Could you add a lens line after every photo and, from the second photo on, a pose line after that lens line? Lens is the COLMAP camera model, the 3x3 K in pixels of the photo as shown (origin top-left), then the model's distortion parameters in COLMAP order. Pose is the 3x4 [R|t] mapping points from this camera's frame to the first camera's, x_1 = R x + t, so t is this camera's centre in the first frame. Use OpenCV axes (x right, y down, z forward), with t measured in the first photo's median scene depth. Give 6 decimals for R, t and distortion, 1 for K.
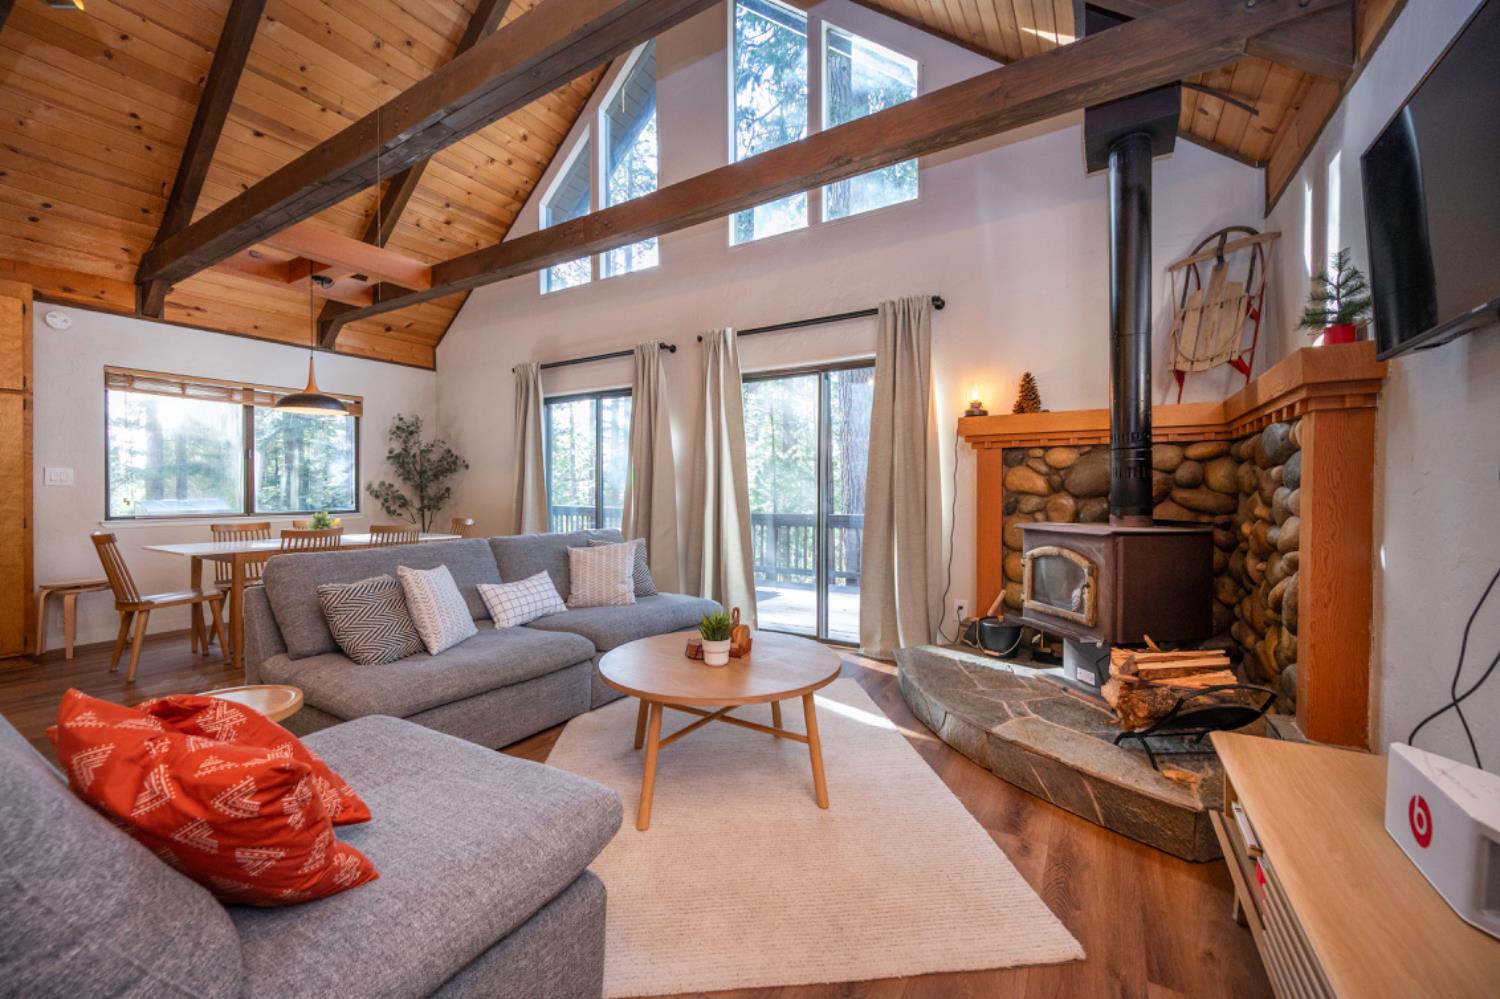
lens RADIAL K [[599.6, 0, 748.0], [0, 599.6, 495.5], [0, 0, 1]] dist [-0.006144, 0.001167]
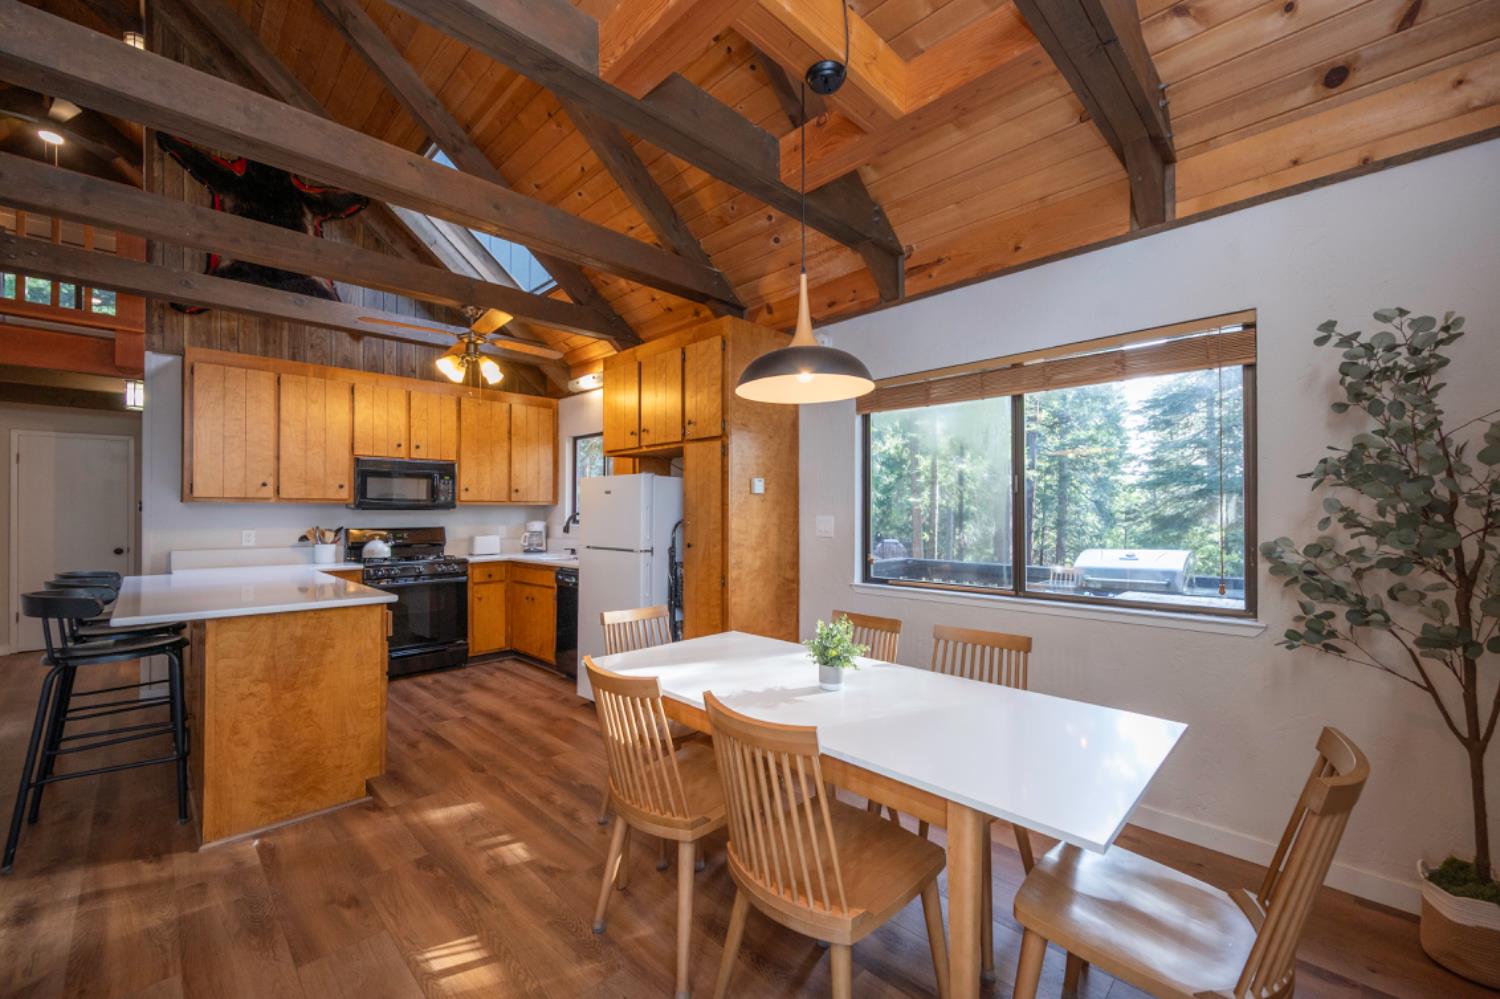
lens RADIAL K [[599.6, 0, 744.1], [0, 599.6, 503.7], [0, 0, 1]] dist [-0.006144, 0.001167]
pose [[-0.231395, -0.013274, -0.972769, -0.296251], [-0.005220, 0.999909, -0.012403, -0.052318], [0.972846, 0.002208, -0.231444, 1.097342]]
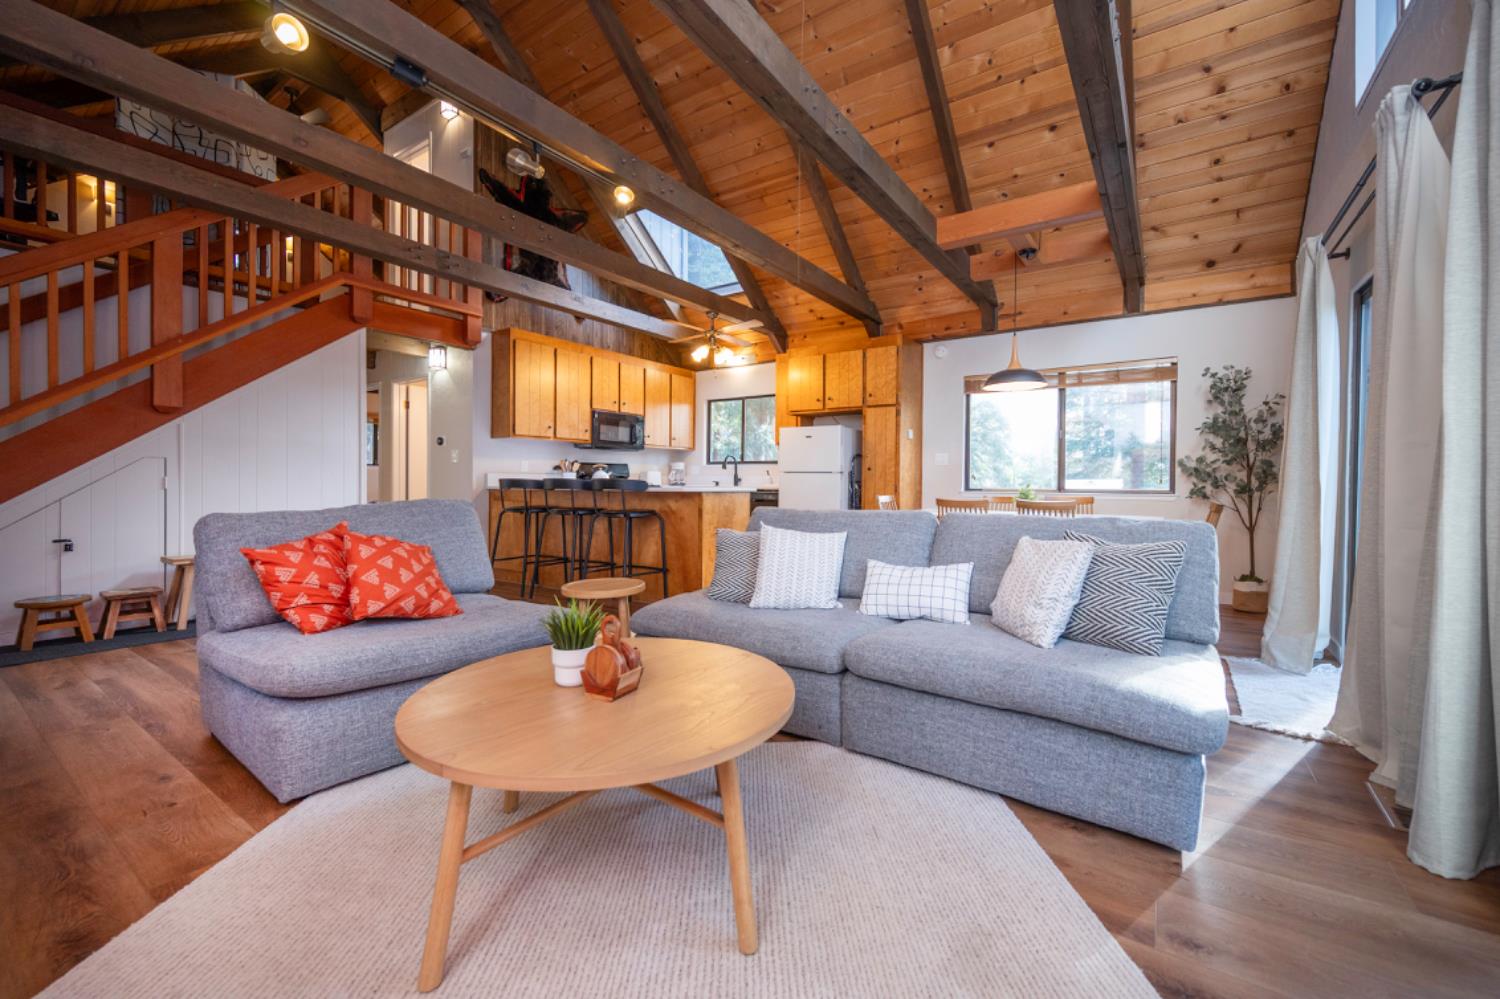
lens RADIAL K [[599.6, 0, 774.1], [0, 599.6, 483.1], [0, 0, 1]] dist [-0.006144, 0.001167]
pose [[-0.024123, 0.003252, -0.999704, 0.308841], [-0.014929, 0.999882, 0.003613, 0.027600], [0.999598, 0.015012, -0.024072, 0.638528]]
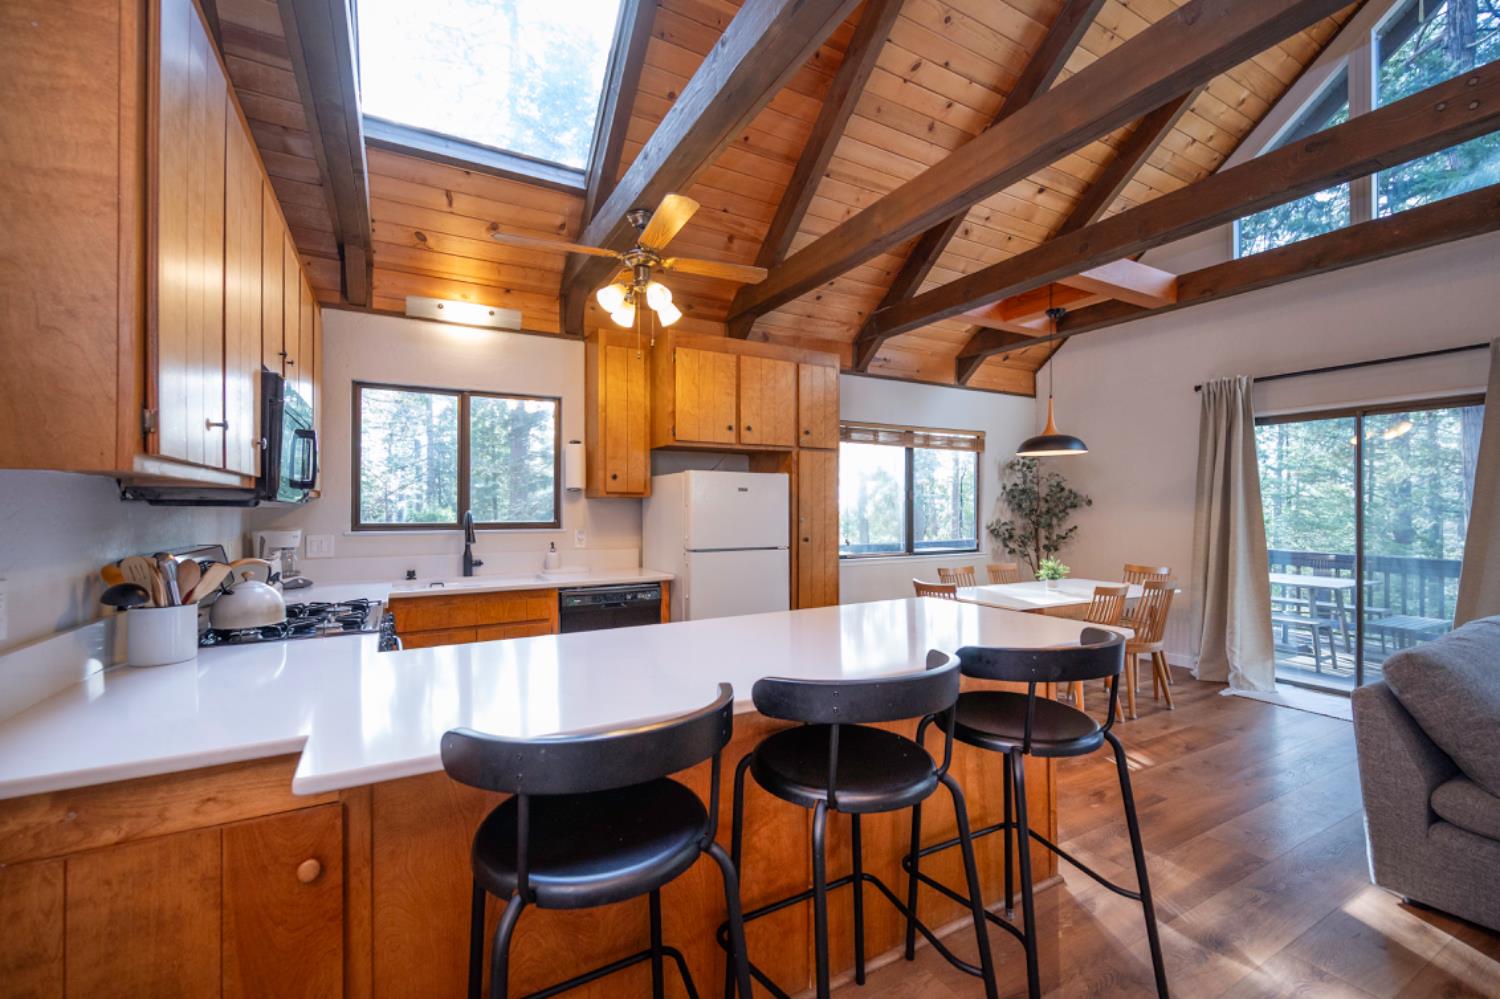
lens RADIAL K [[599.6, 0, 719.6], [0, 599.6, 517.9], [0, 0, 1]] dist [-0.006144, 0.001167]
pose [[0.854975, 0.012296, -0.518523, -0.717159], [-0.006343, 0.999892, 0.013253, -0.050493], [0.518630, -0.008042, 0.854961, -0.075215]]
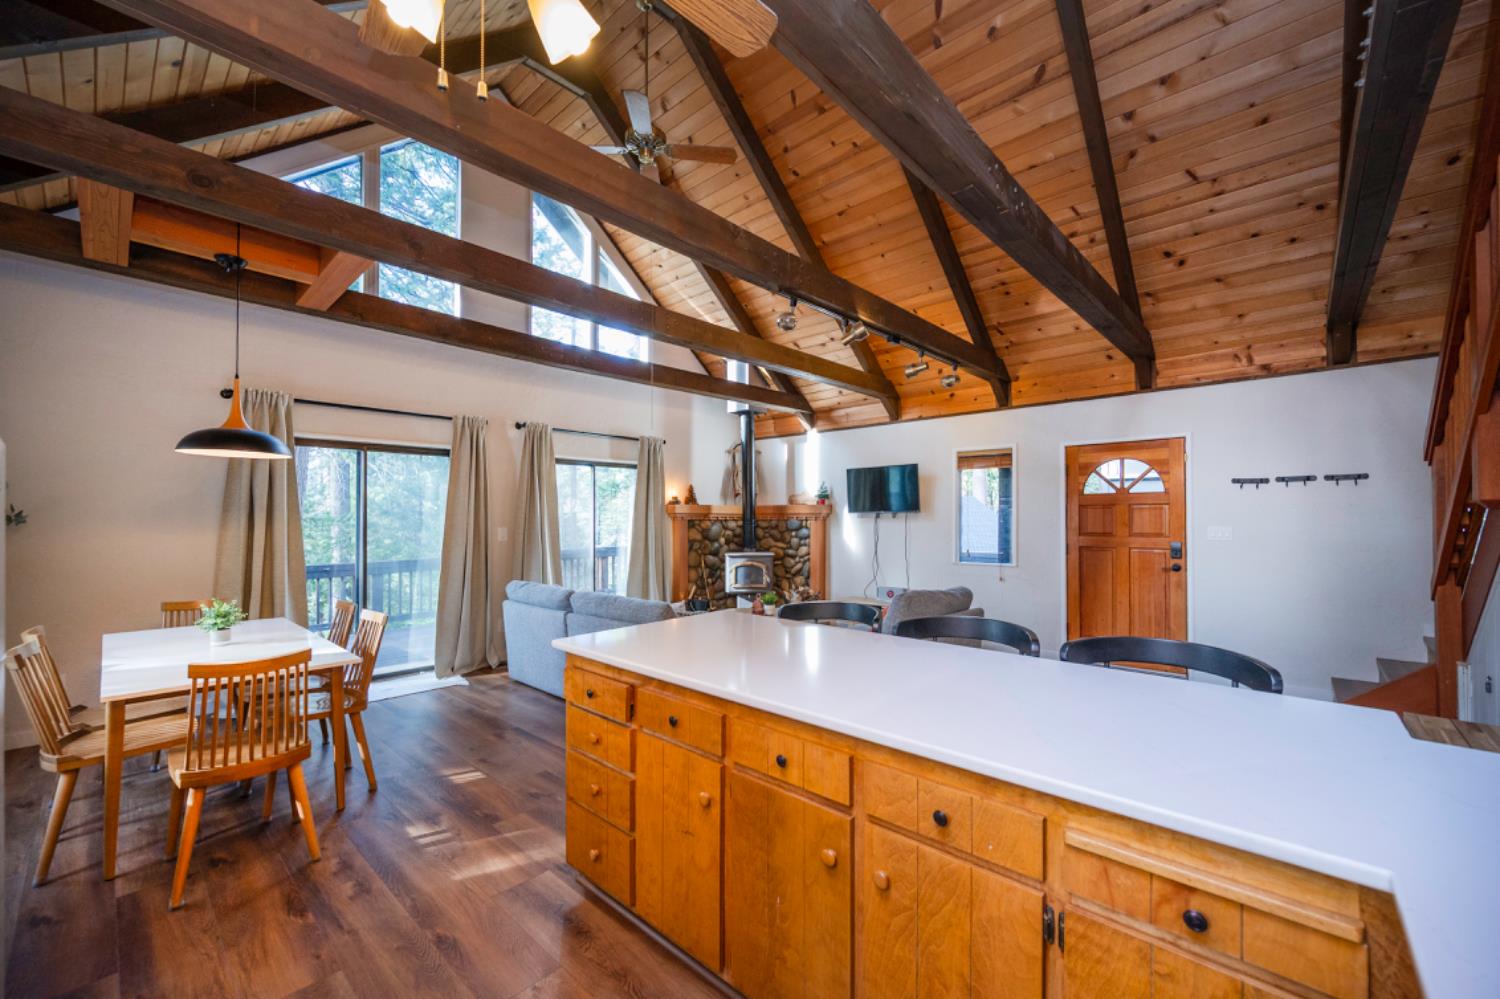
lens RADIAL K [[599.6, 0, 744.2], [0, 599.6, 504.1], [0, 0, 1]] dist [-0.006144, 0.001167]
pose [[0.200421, 0.024936, 0.979393, -1.325371], [0.009540, 0.999579, -0.027402, -0.062068], [-0.979663, 0.014836, 0.200098, 0.308560]]
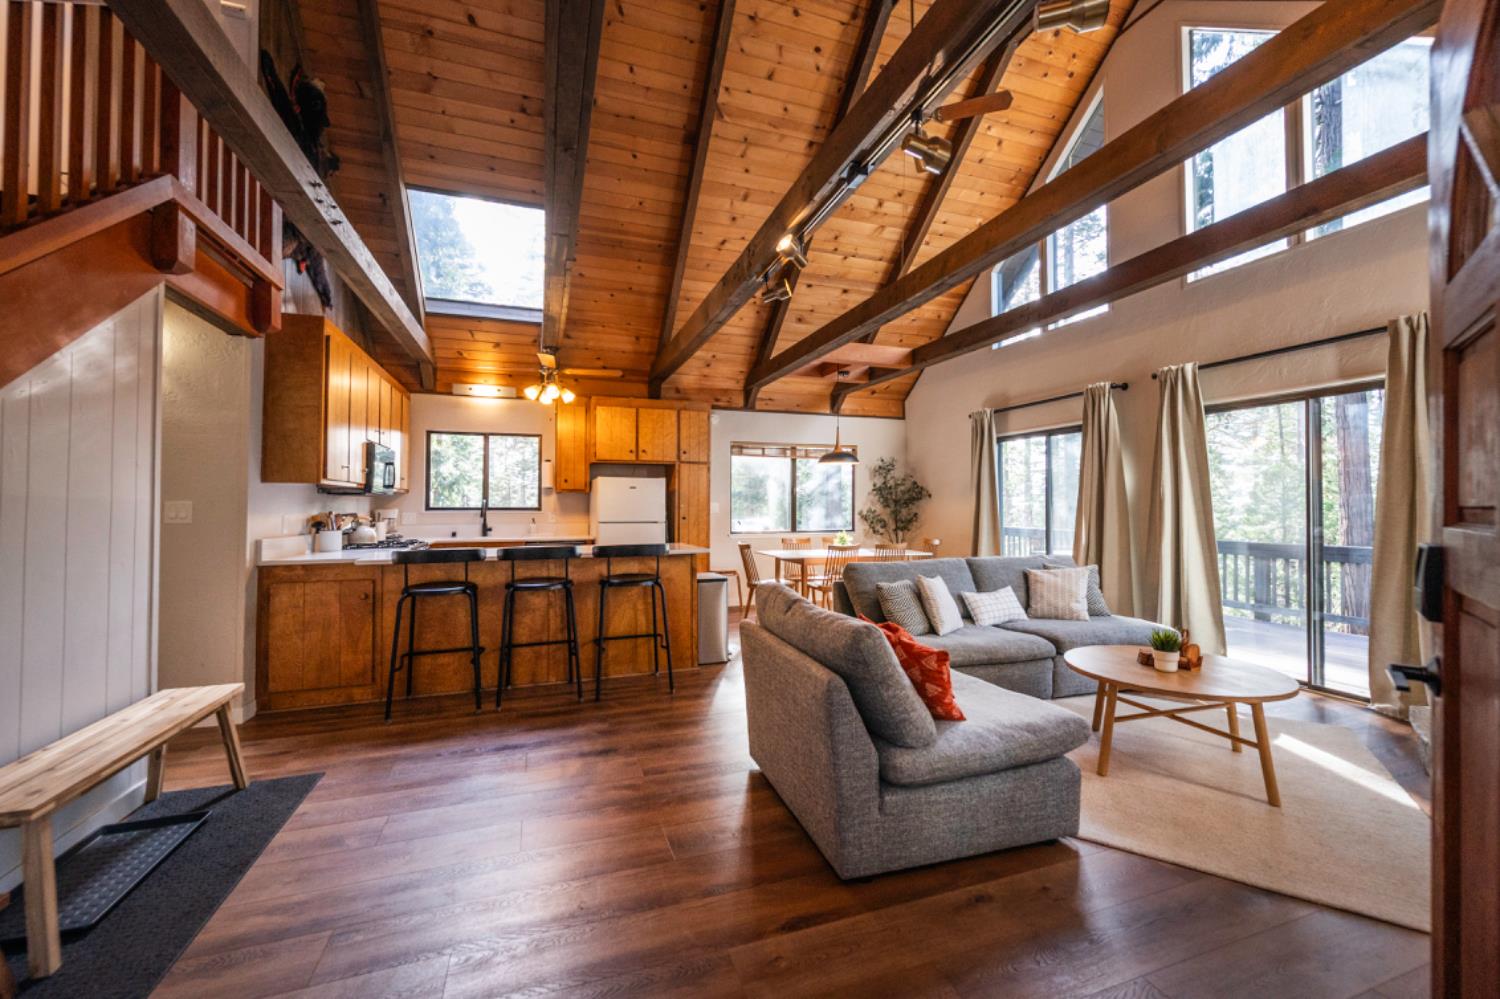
lens RADIAL K [[599.6, 0, 750.5], [0, 599.6, 496.2], [0, 0, 1]] dist [-0.006144, 0.001167]
pose [[0.775225, -0.008076, -0.631634, 0.035752], [-0.006309, 0.999769, -0.020526, -0.030049], [0.631654, 0.019898, 0.774995, -0.288489]]
